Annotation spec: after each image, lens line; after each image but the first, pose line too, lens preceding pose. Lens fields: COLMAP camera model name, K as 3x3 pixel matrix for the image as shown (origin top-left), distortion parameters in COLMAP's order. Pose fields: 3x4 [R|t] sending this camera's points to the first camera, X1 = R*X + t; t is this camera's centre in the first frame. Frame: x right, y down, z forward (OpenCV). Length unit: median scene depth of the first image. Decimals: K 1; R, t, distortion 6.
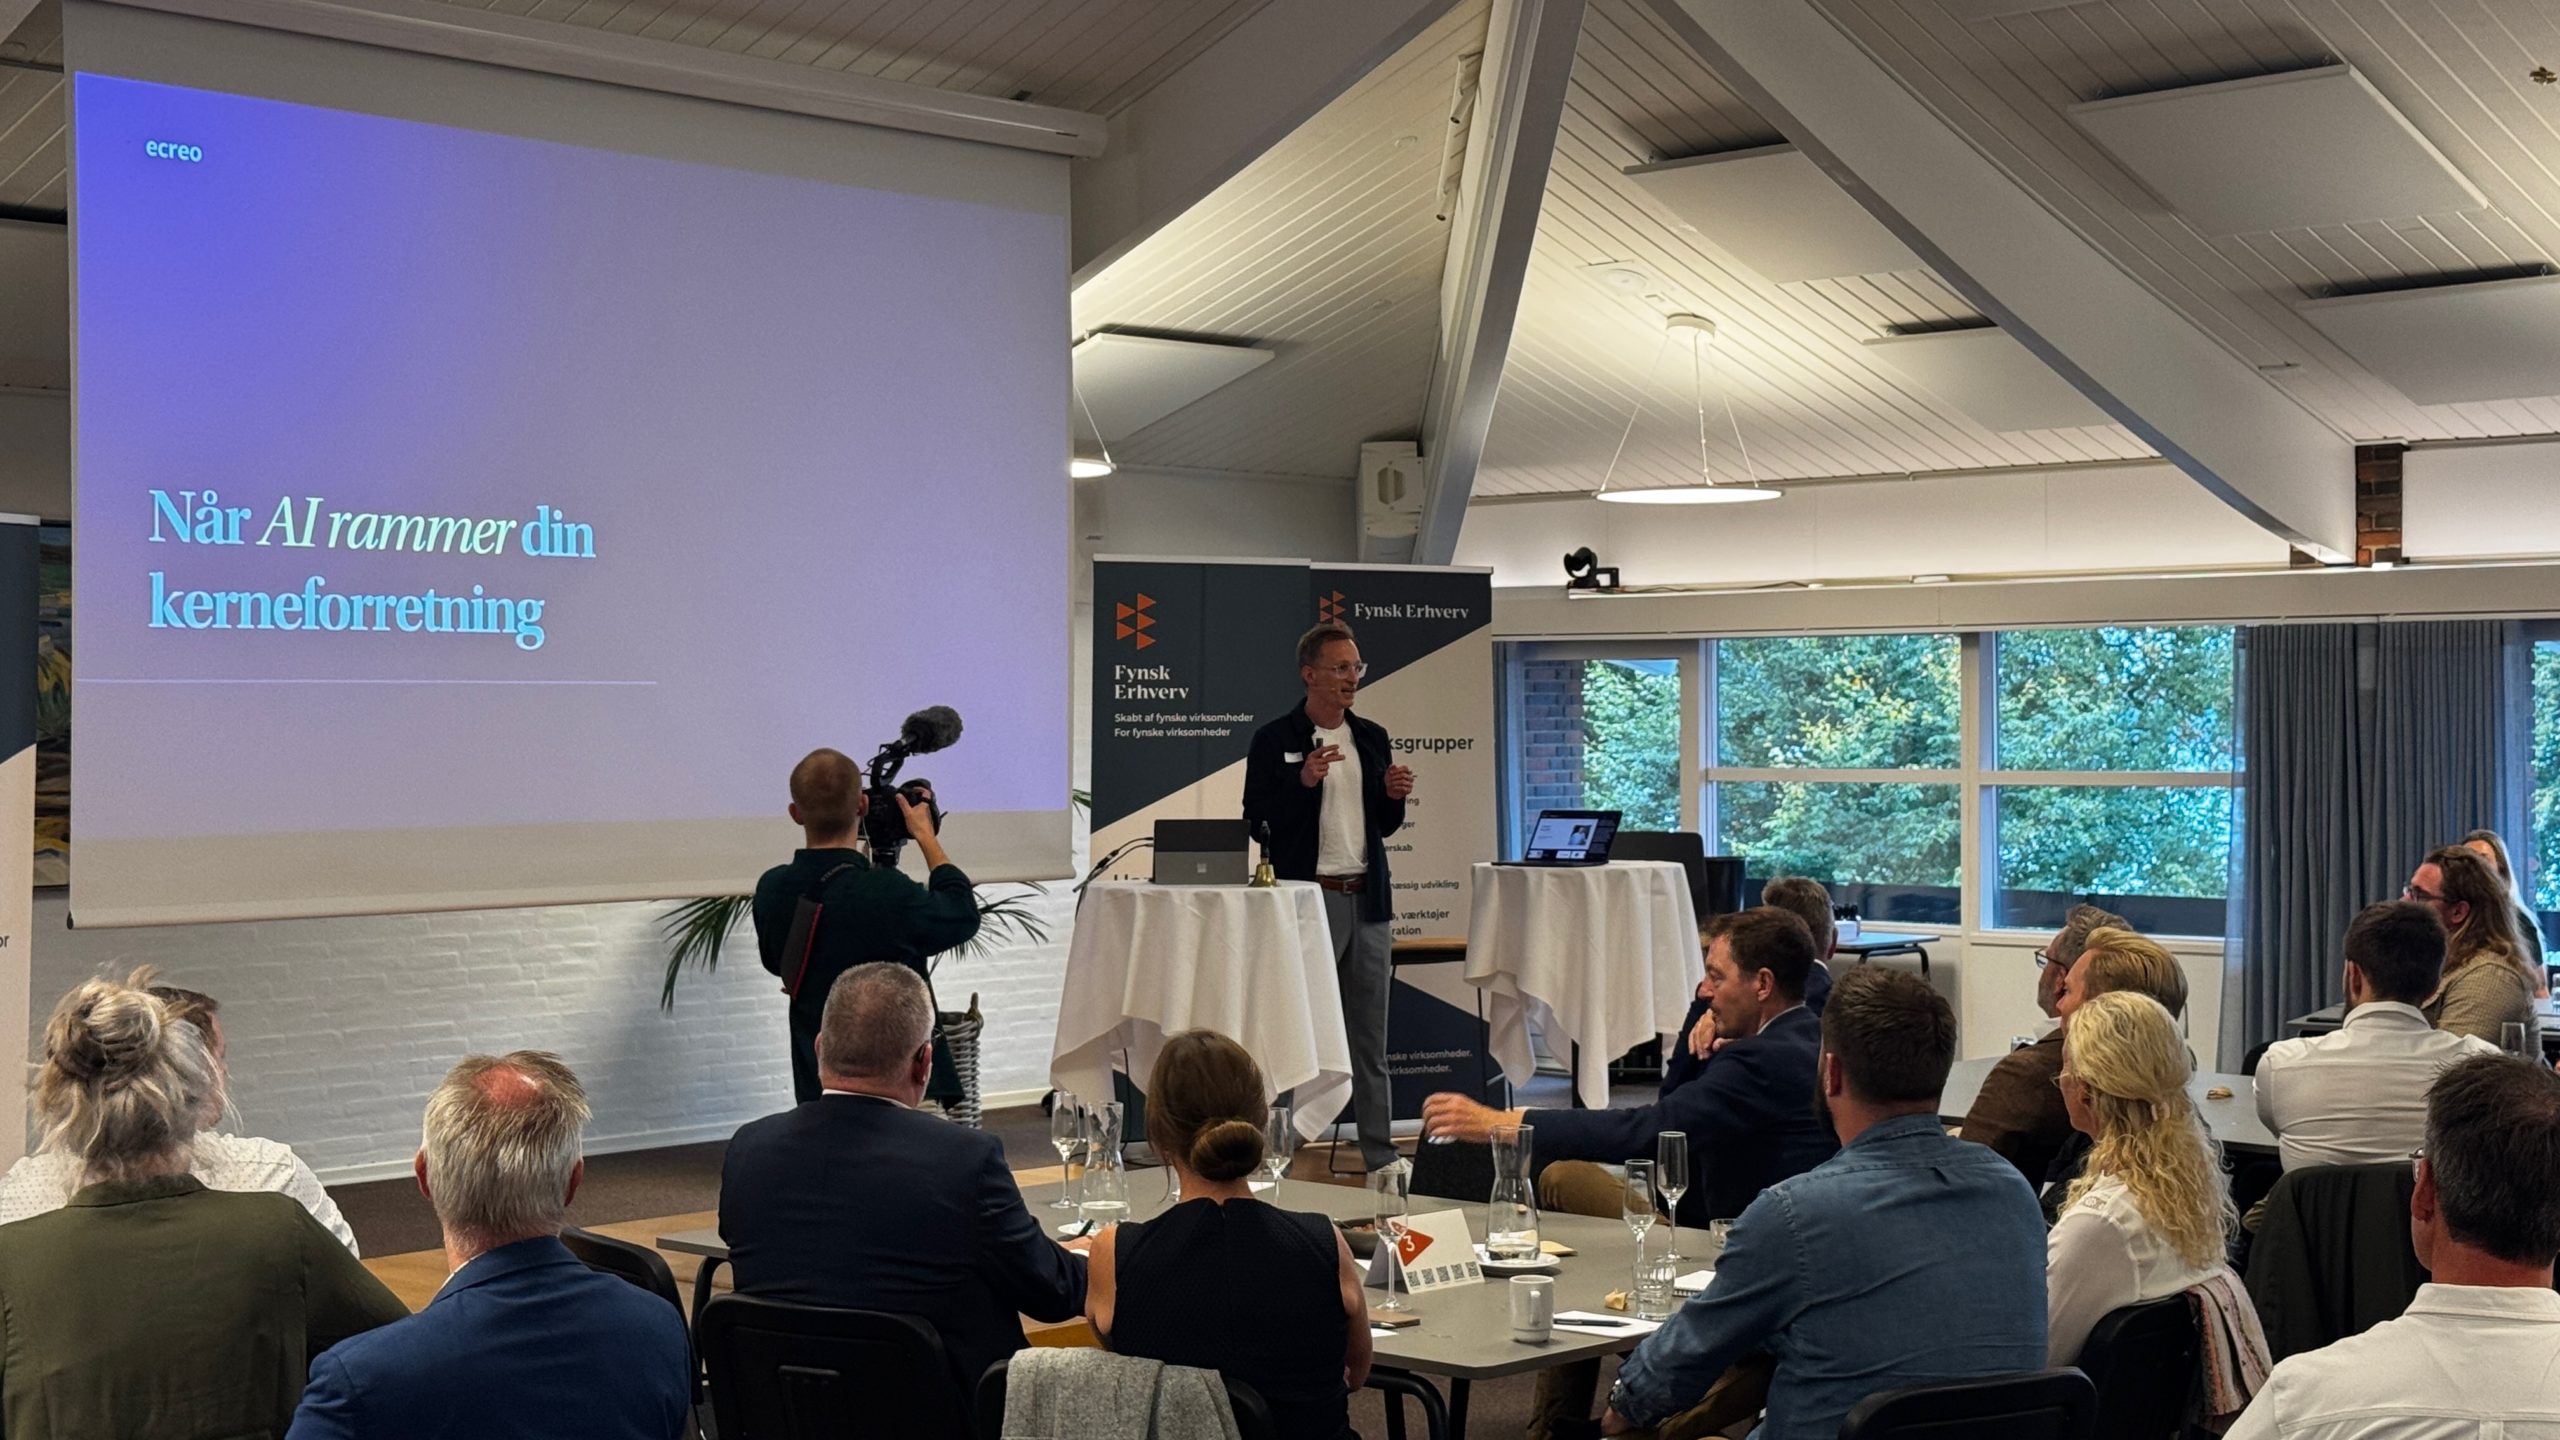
lens RADIAL K [[3591.5, 0, 1288.4], [0, 3591.5, 705.6], [0, 0, 1]] dist [0.146525, -0.114512]
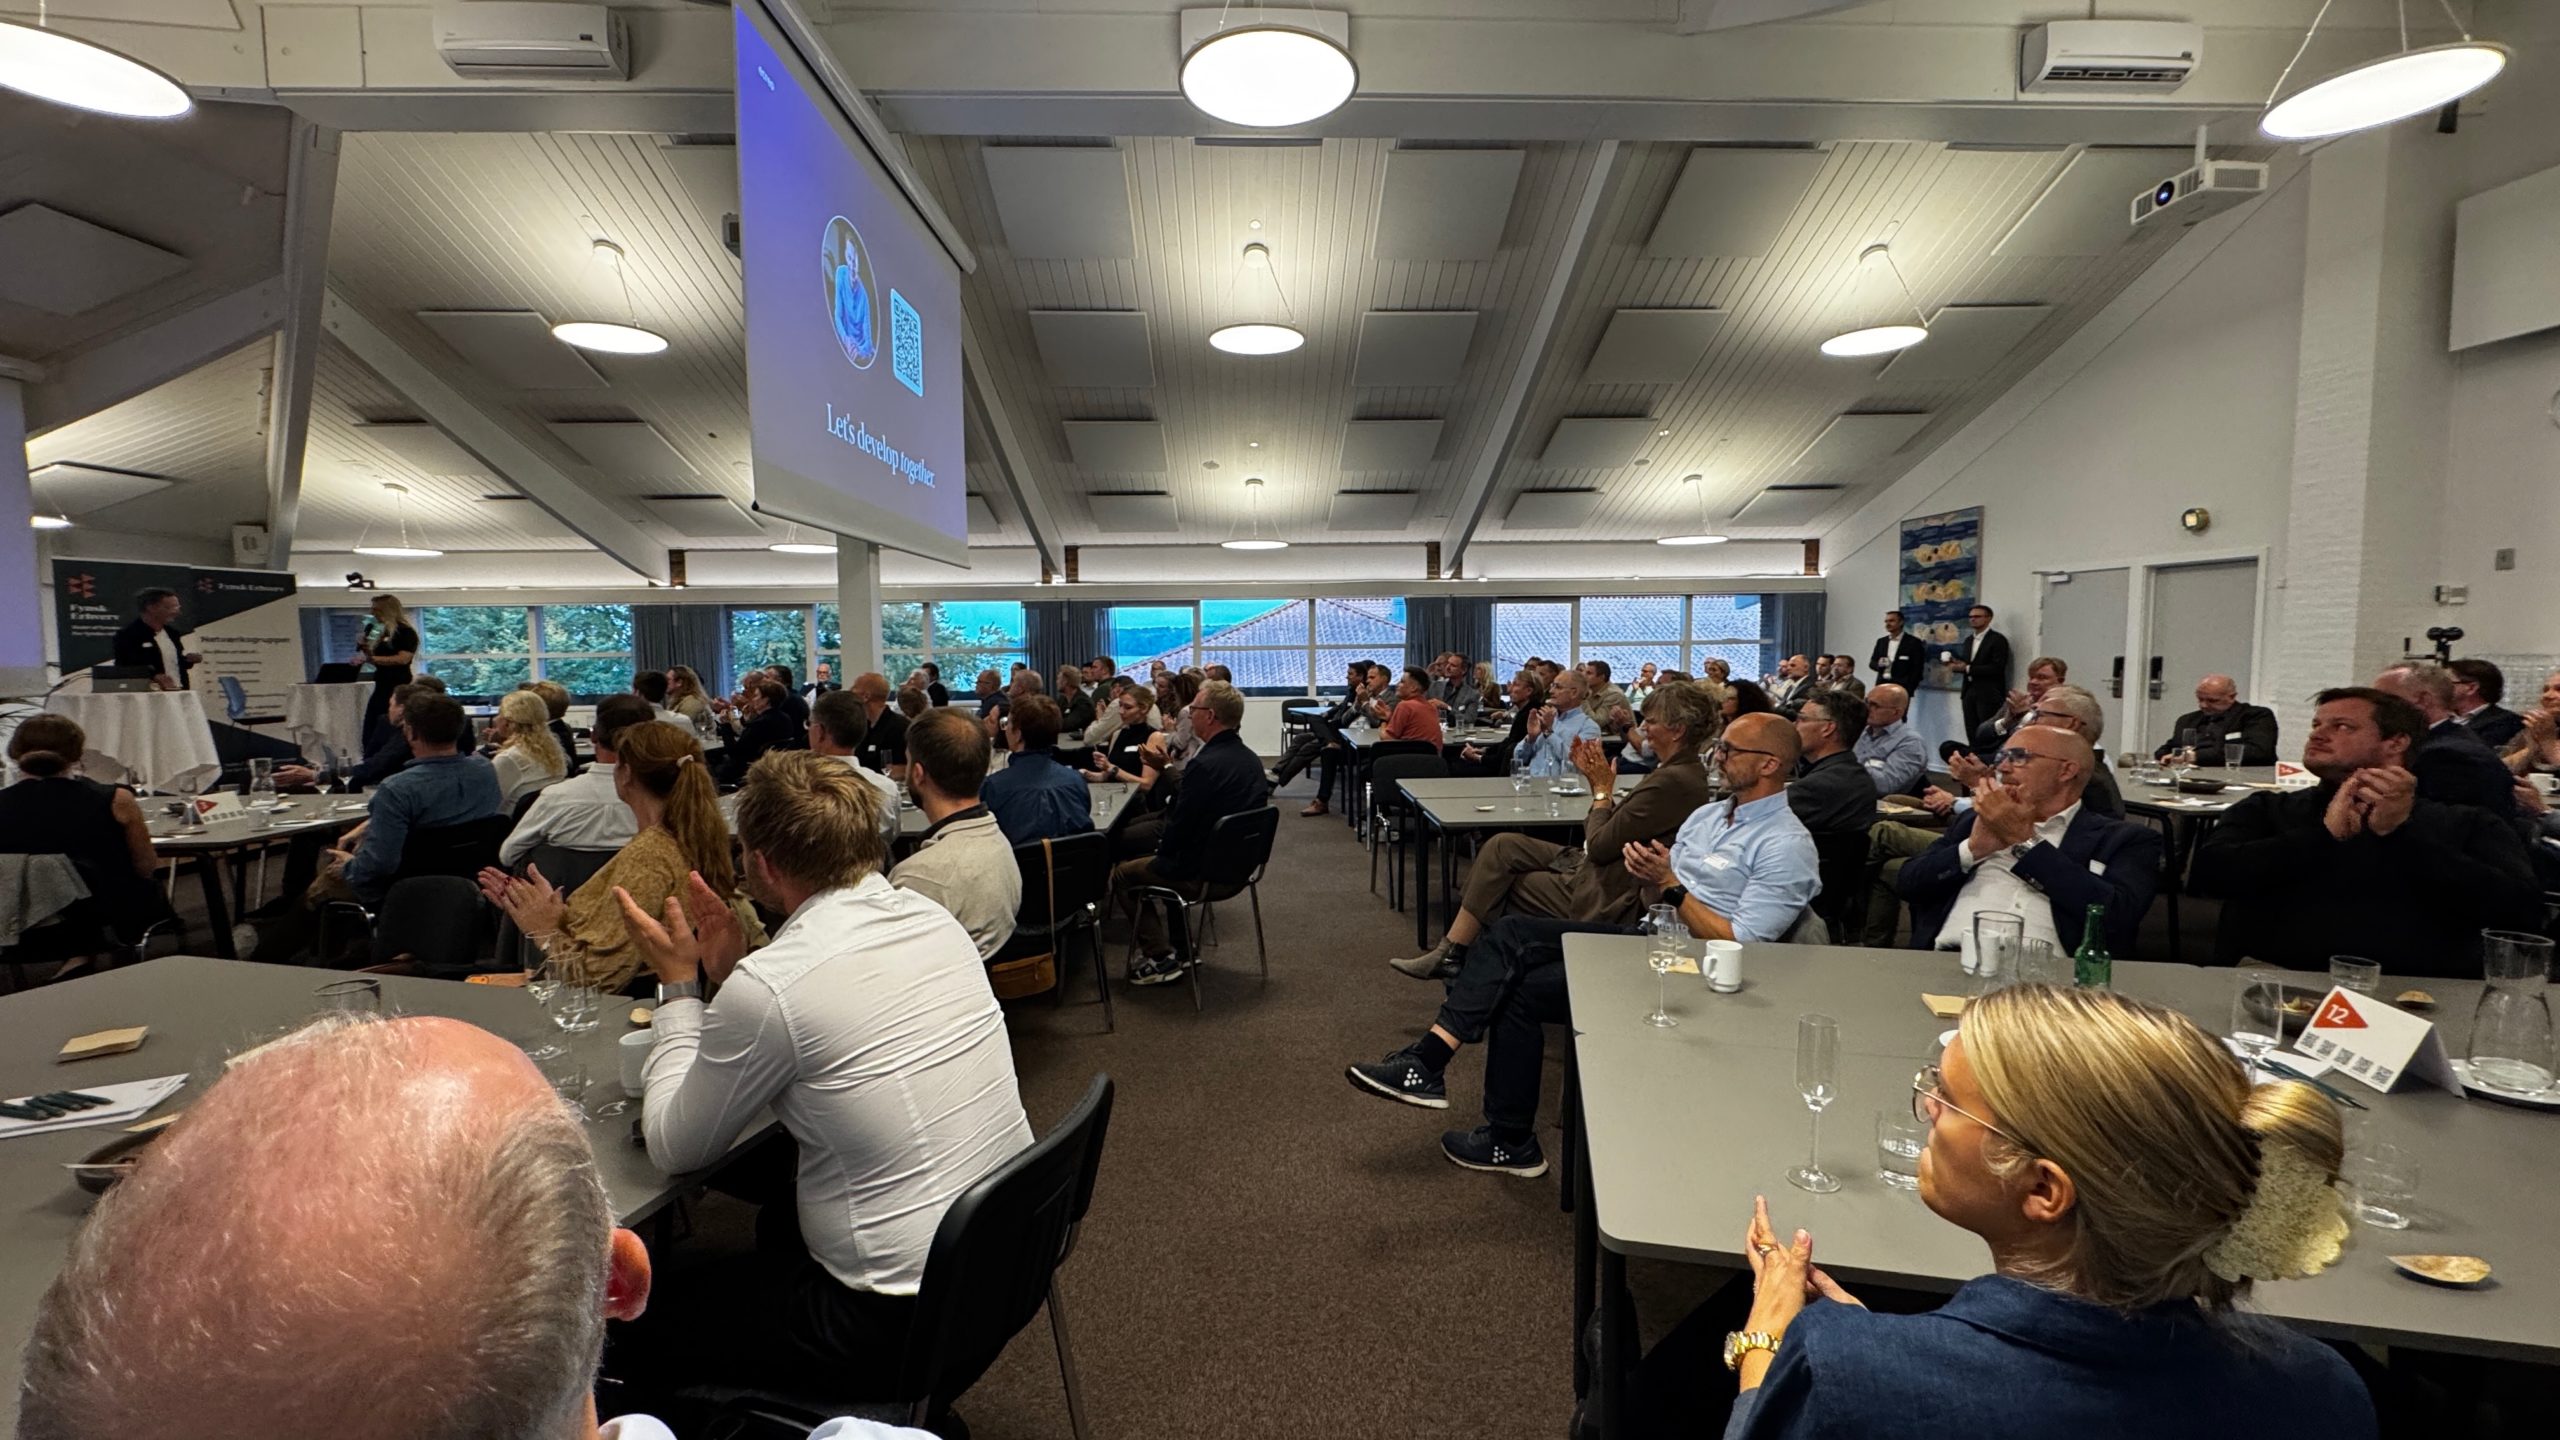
lens RADIAL K [[1041.9, 0, 1262.9], [0, 1041.9, 716.4], [0, 0, 1]] dist [0.001098, 0.004668]
pose [[0.718563, -0.050440, 0.693631, 0.027162], [0.005020, 0.997717, 0.067352, 0.016607], [-0.695444, -0.044914, 0.717175, -0.029516]]
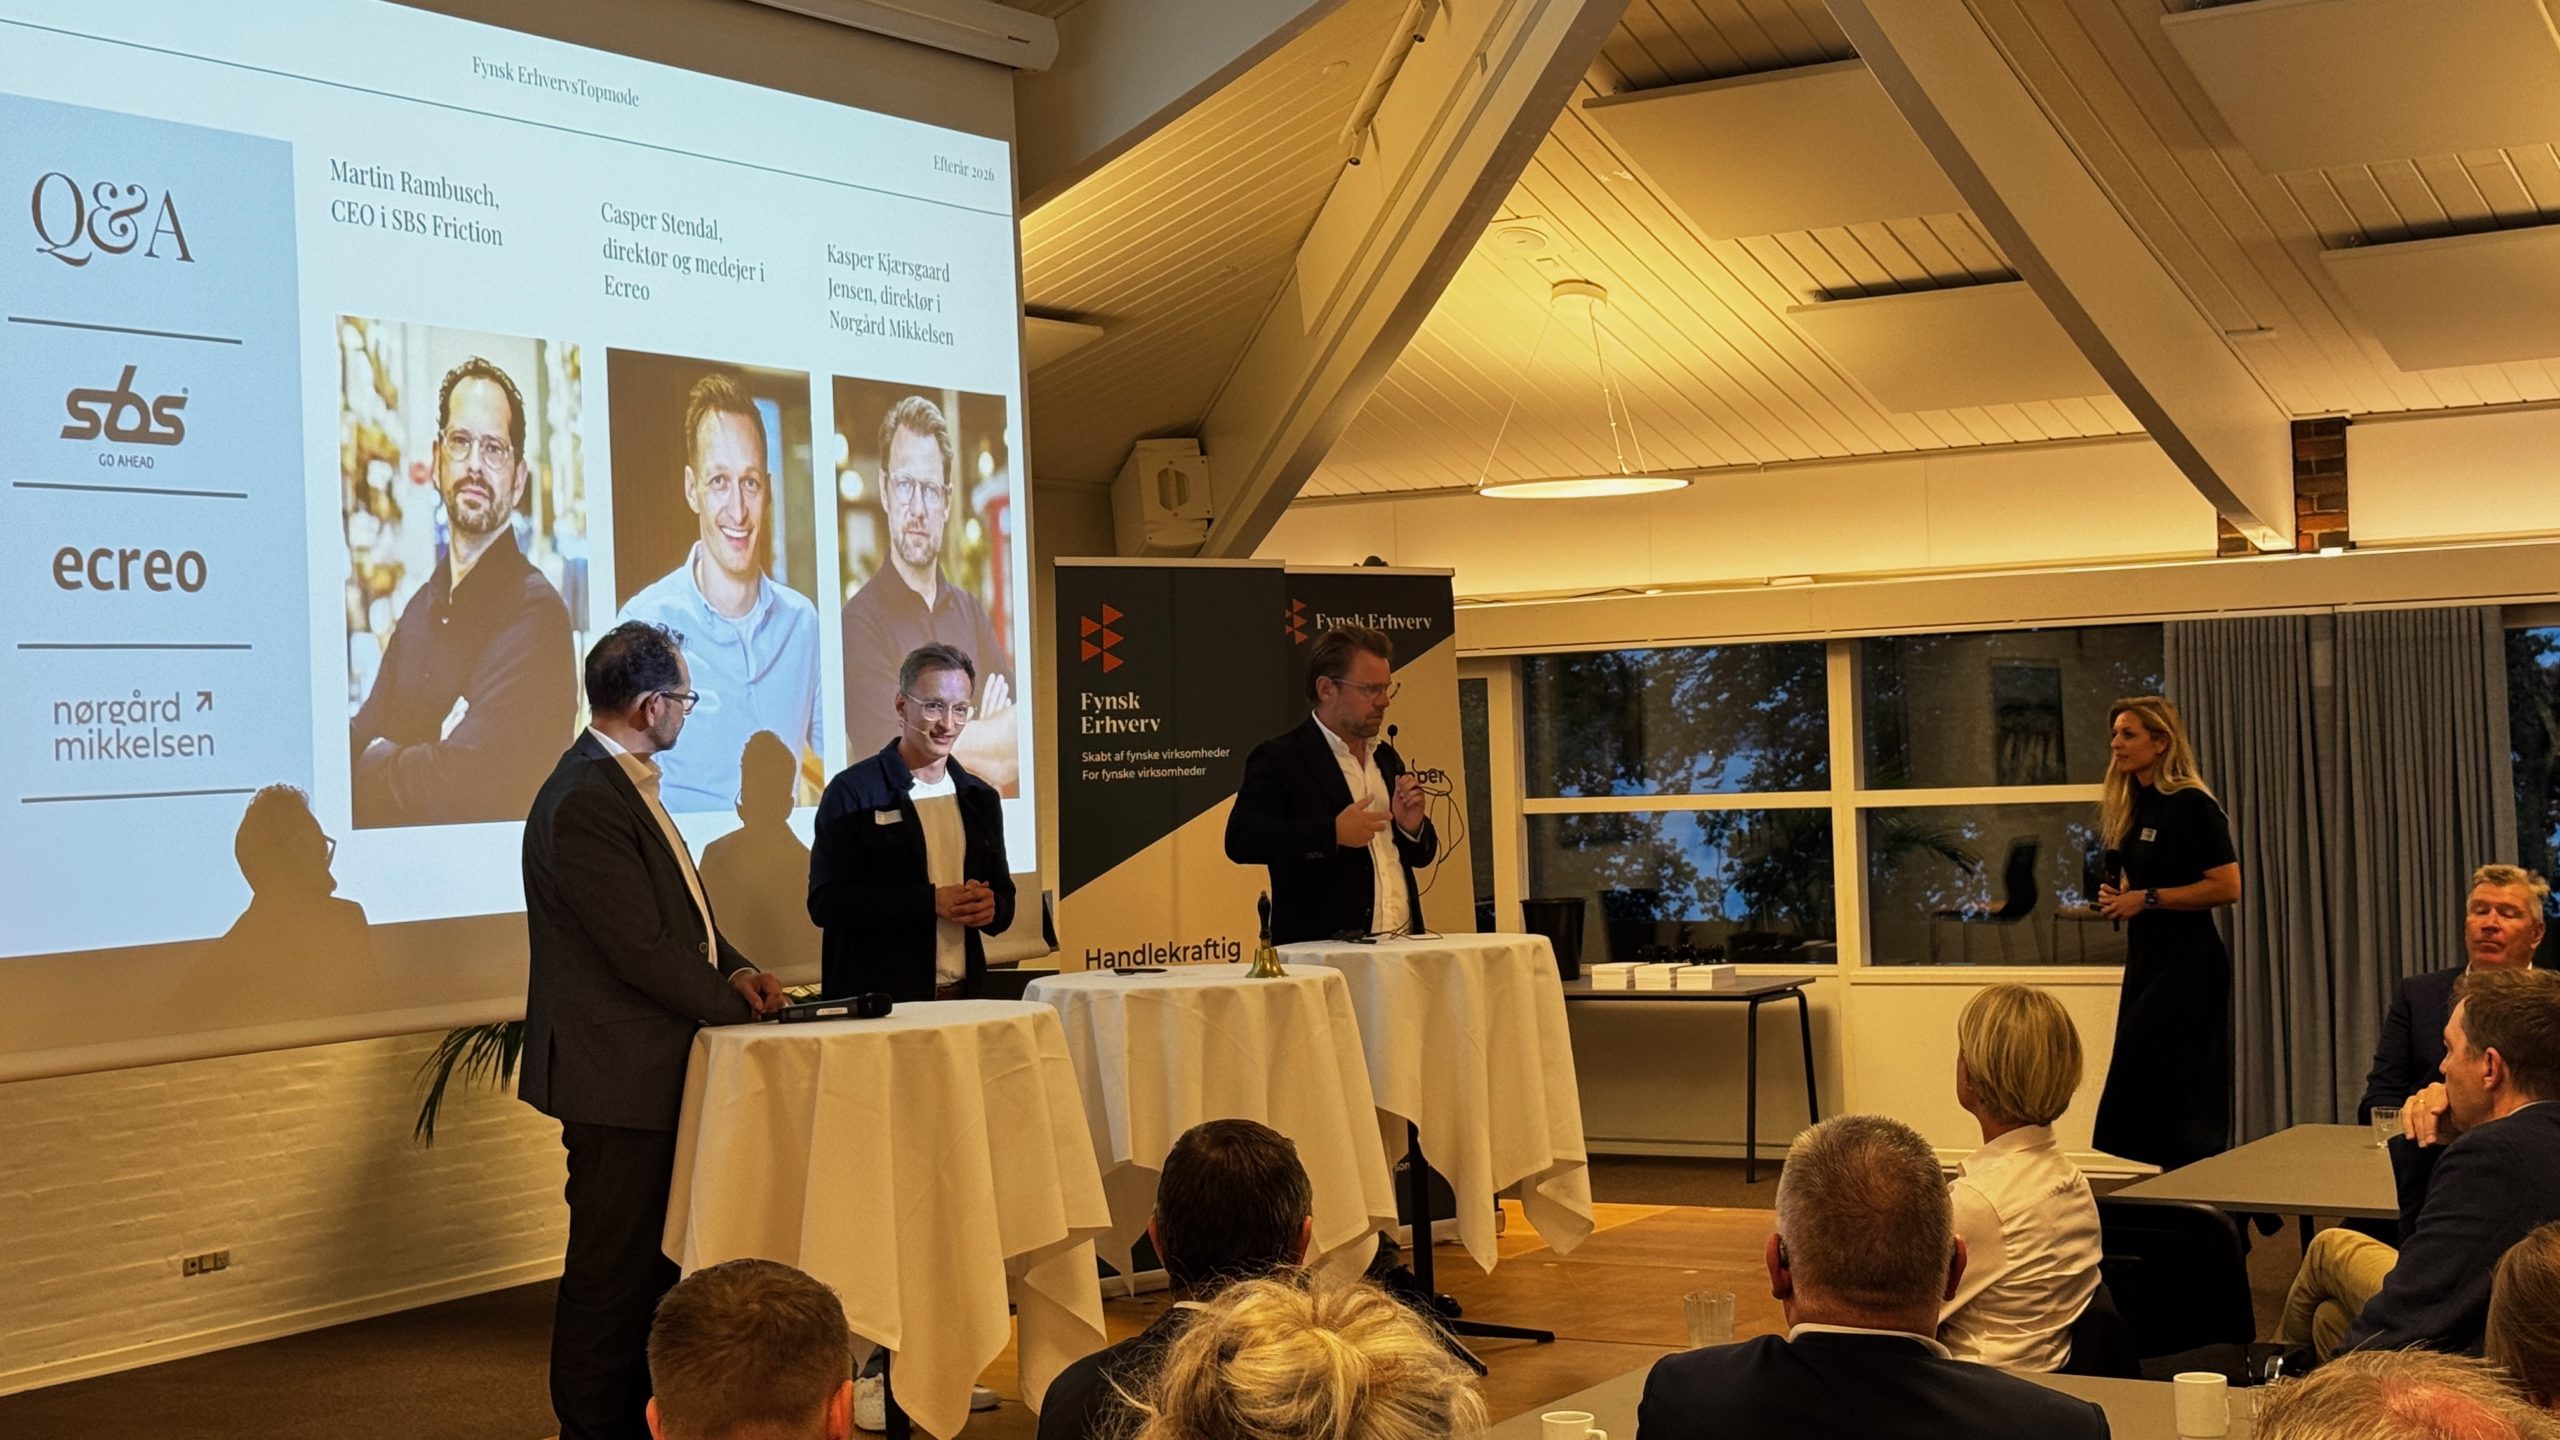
lens RADIAL K [[3591.5, 0, 1288.4], [0, 3591.5, 705.6], [0, 0, 1]] dist [0.146525, -0.114512]
pose [[0.979224, -0.028672, 0.200745, -0.144105], [0.031173, 0.999471, -0.009307, 0.000638], [-0.200372, 0.015372, 0.979599, 0.165099]]
